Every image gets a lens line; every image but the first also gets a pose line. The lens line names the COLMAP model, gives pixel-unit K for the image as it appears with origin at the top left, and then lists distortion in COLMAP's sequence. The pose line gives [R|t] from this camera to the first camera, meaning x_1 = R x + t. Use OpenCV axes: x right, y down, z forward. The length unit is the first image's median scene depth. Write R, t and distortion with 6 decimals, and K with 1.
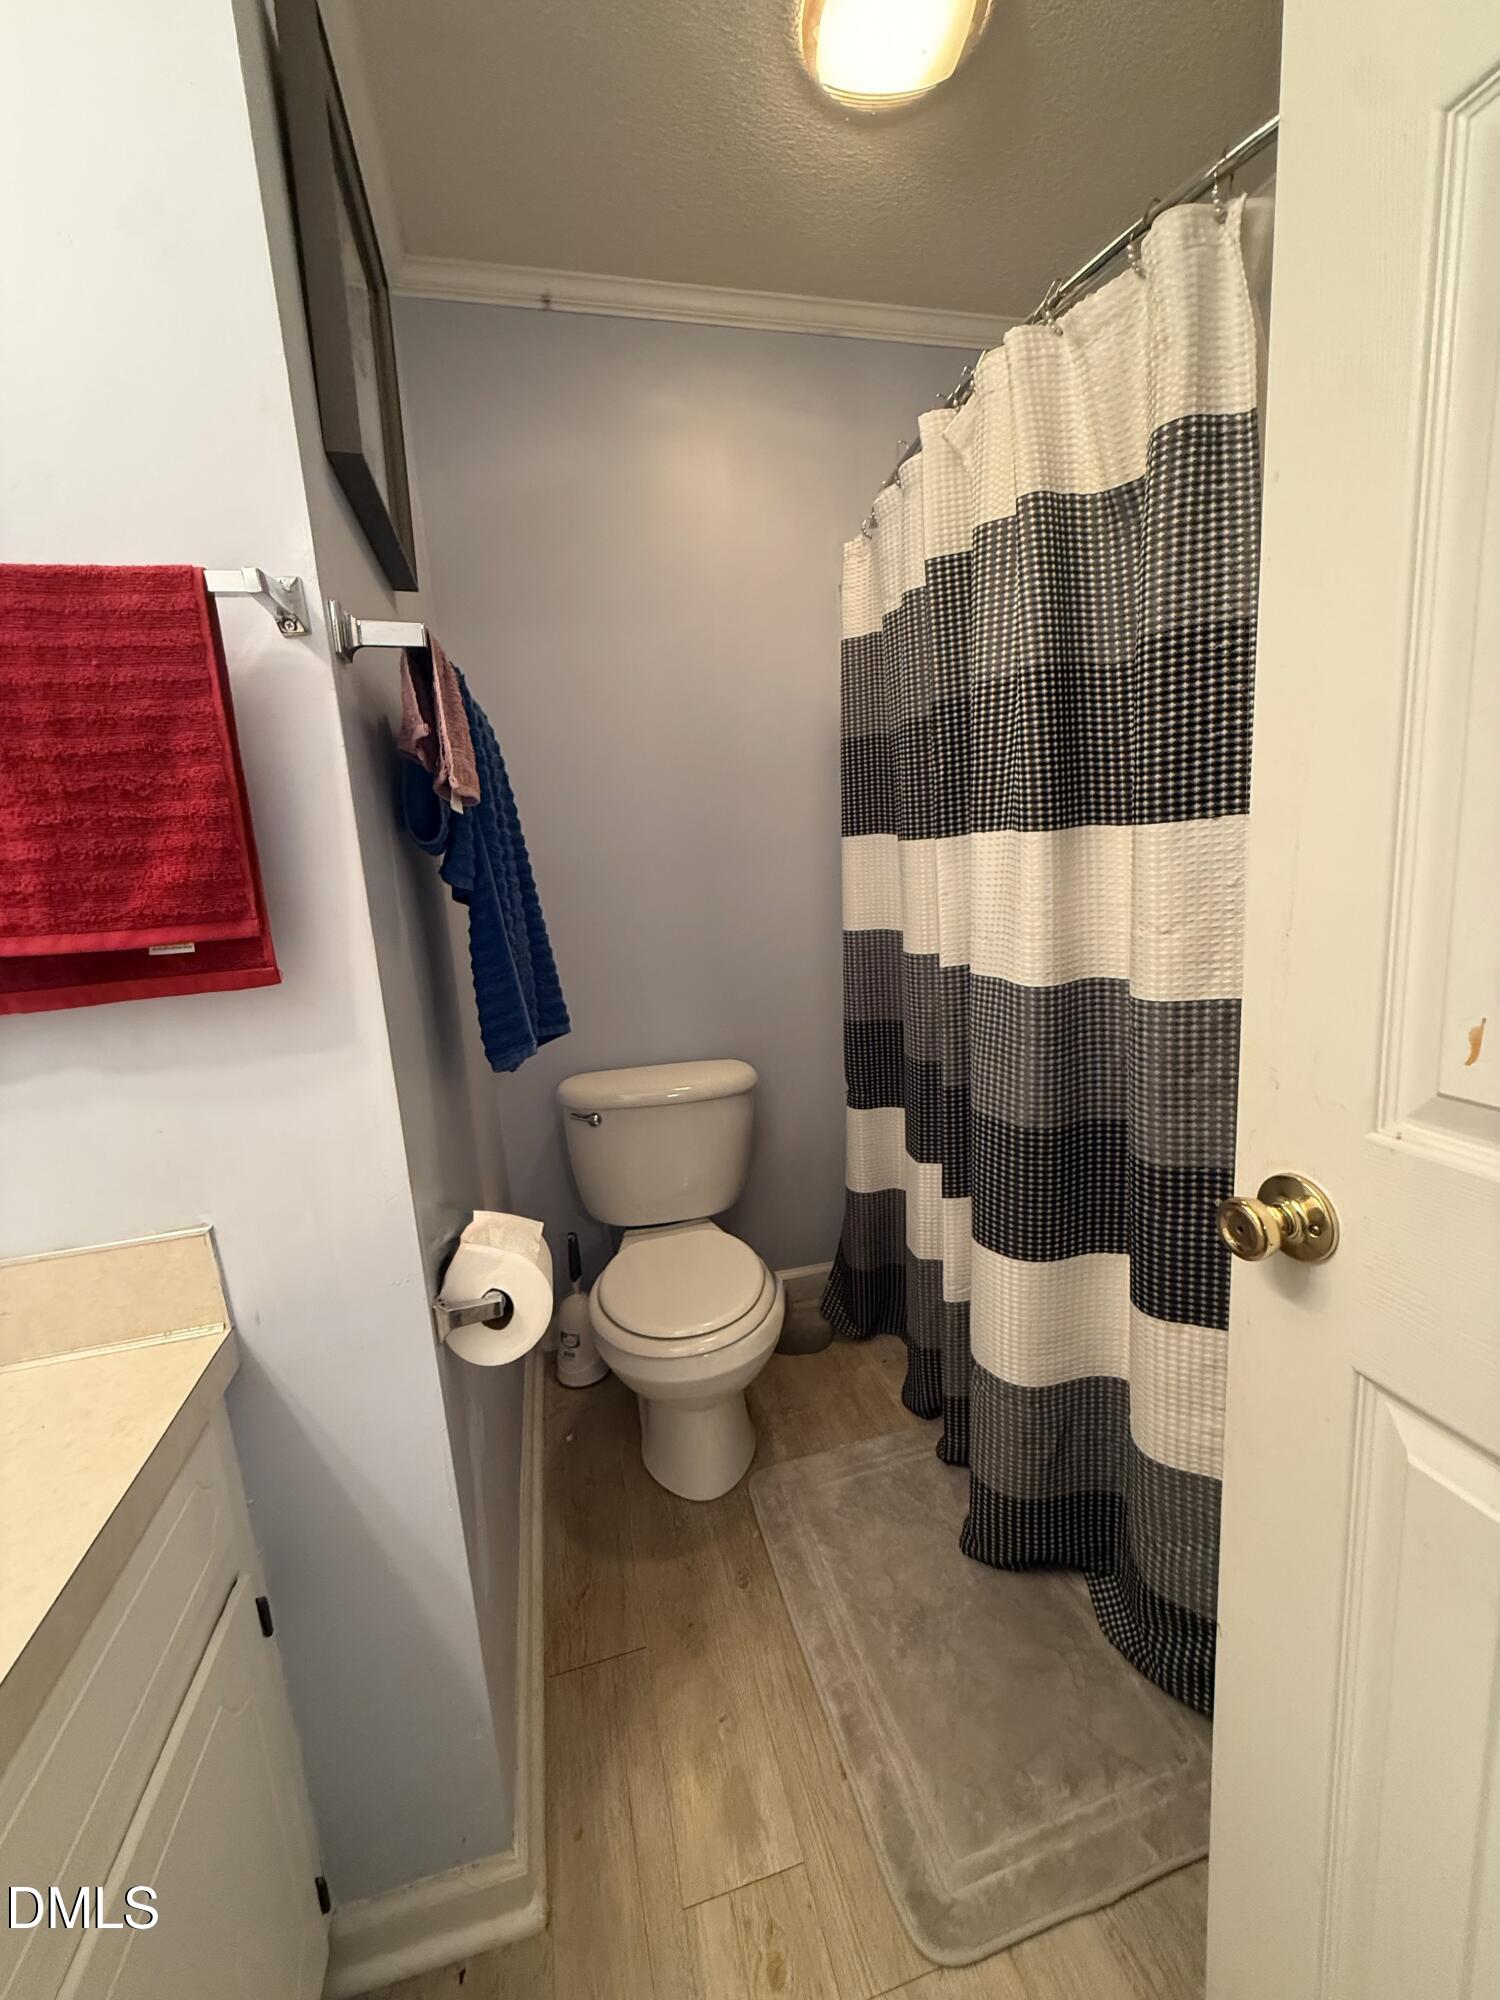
lens RADIAL K [[796.0, 0, 748.1], [0, 796.0, 998.0], [0, 0, 1]] dist [-0.001987, 0.000311]
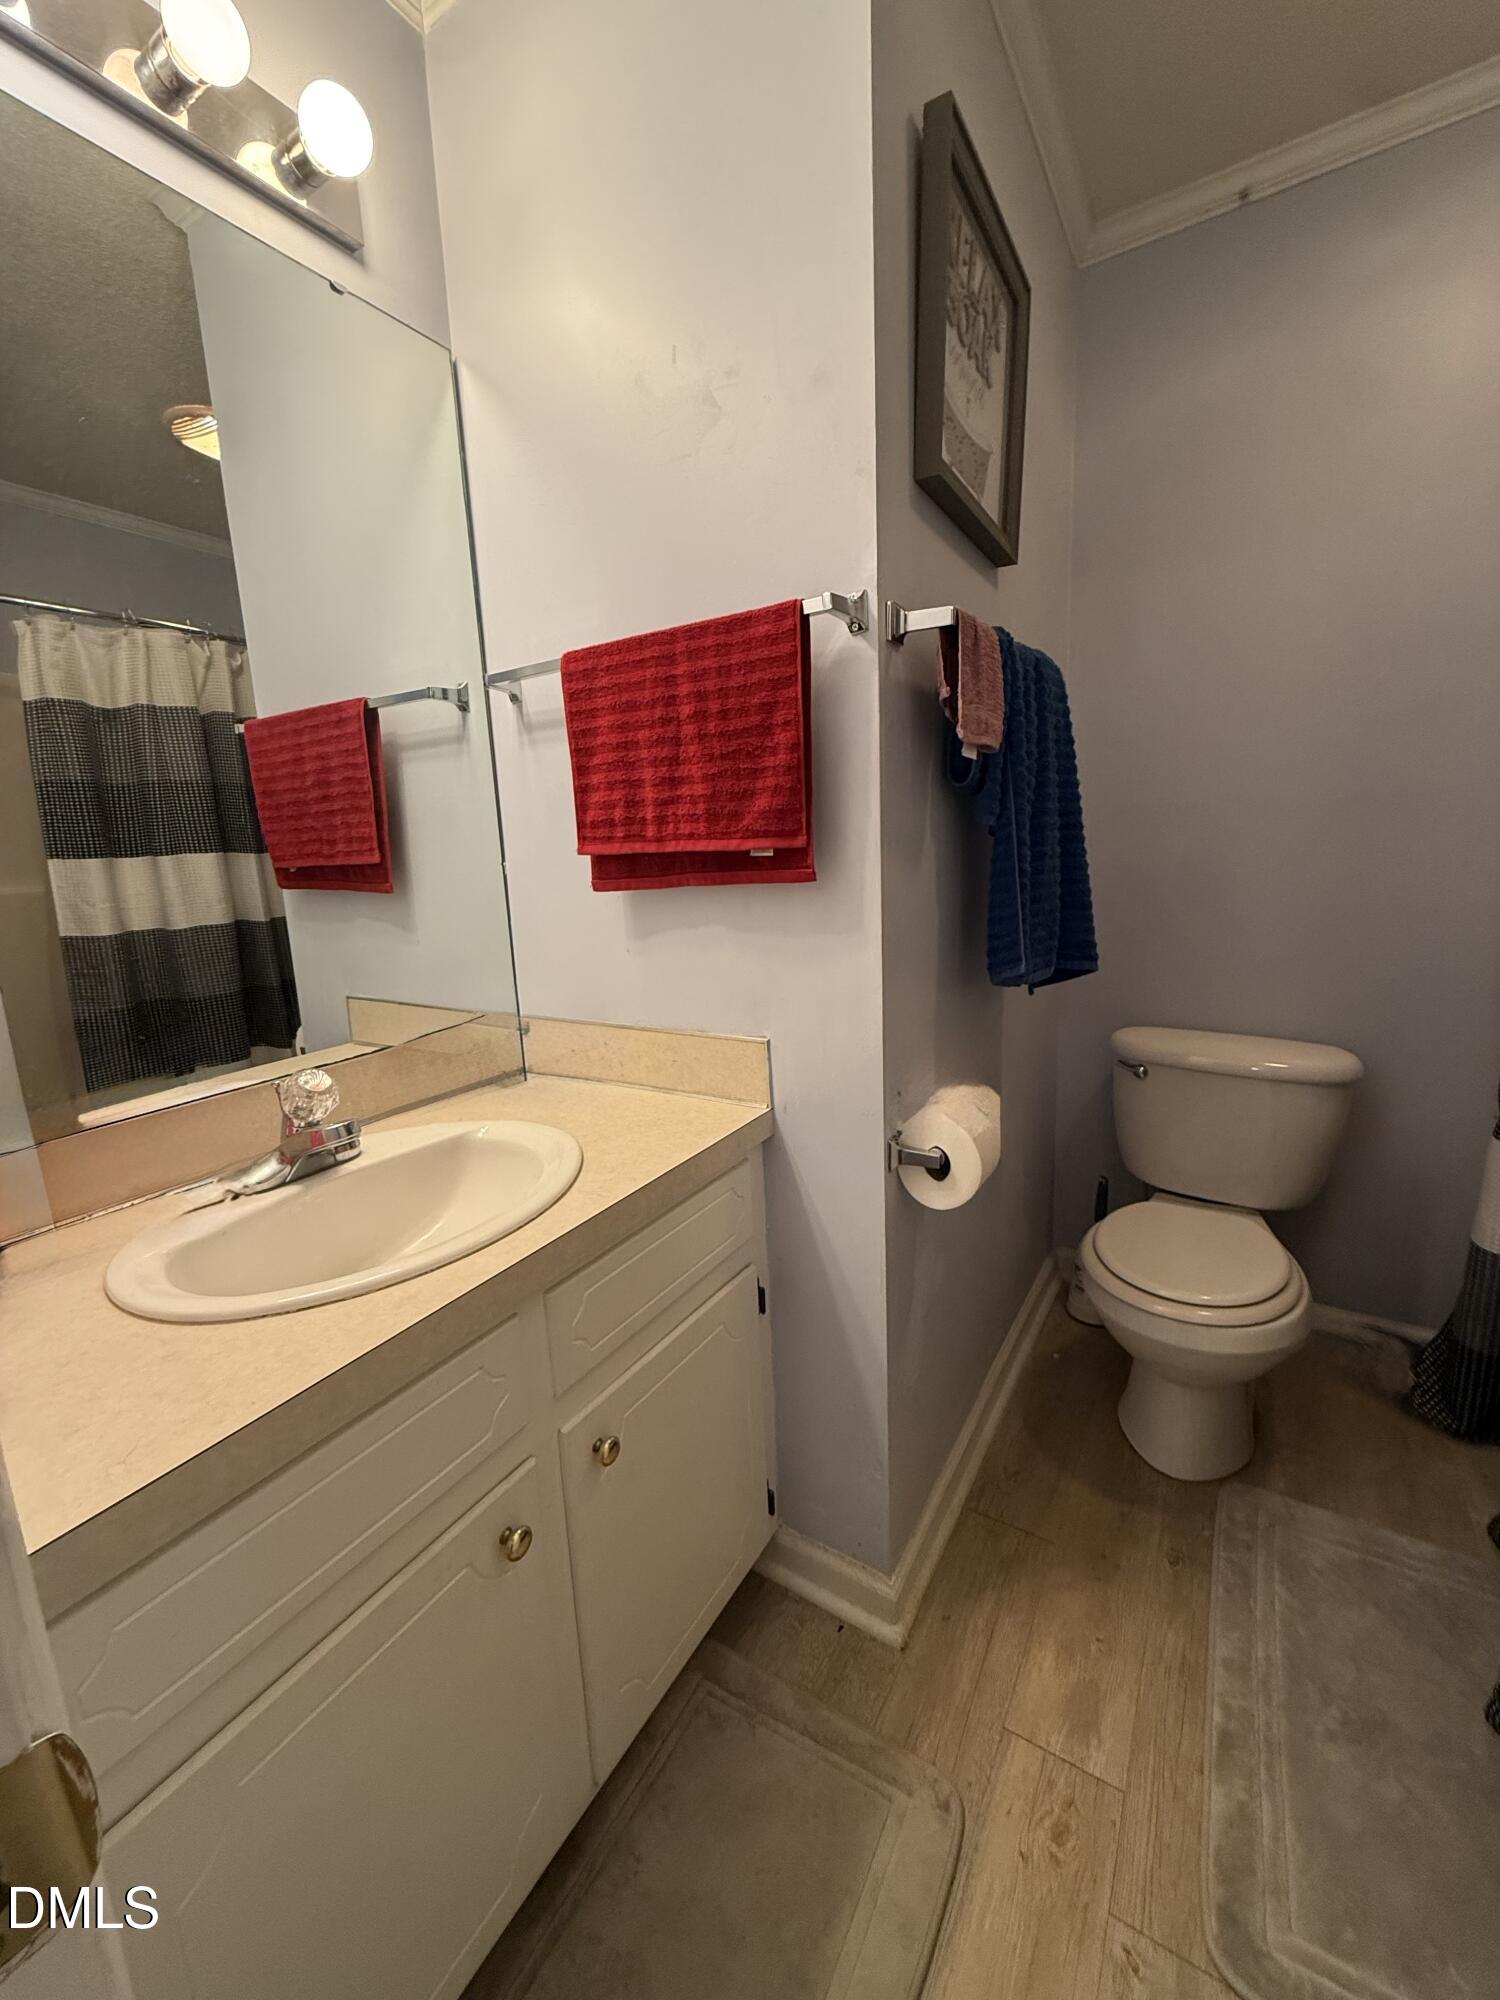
lens RADIAL K [[796.0, 0, 752.3], [0, 796.0, 1002.4], [0, 0, 1]] dist [-0.001987, 0.000311]
pose [[0.686596, 0.175910, -0.705437, 0.377336], [-0.134022, 0.984283, 0.115001, 0.045264], [0.714580, 0.015584, 0.699380, -0.097703]]
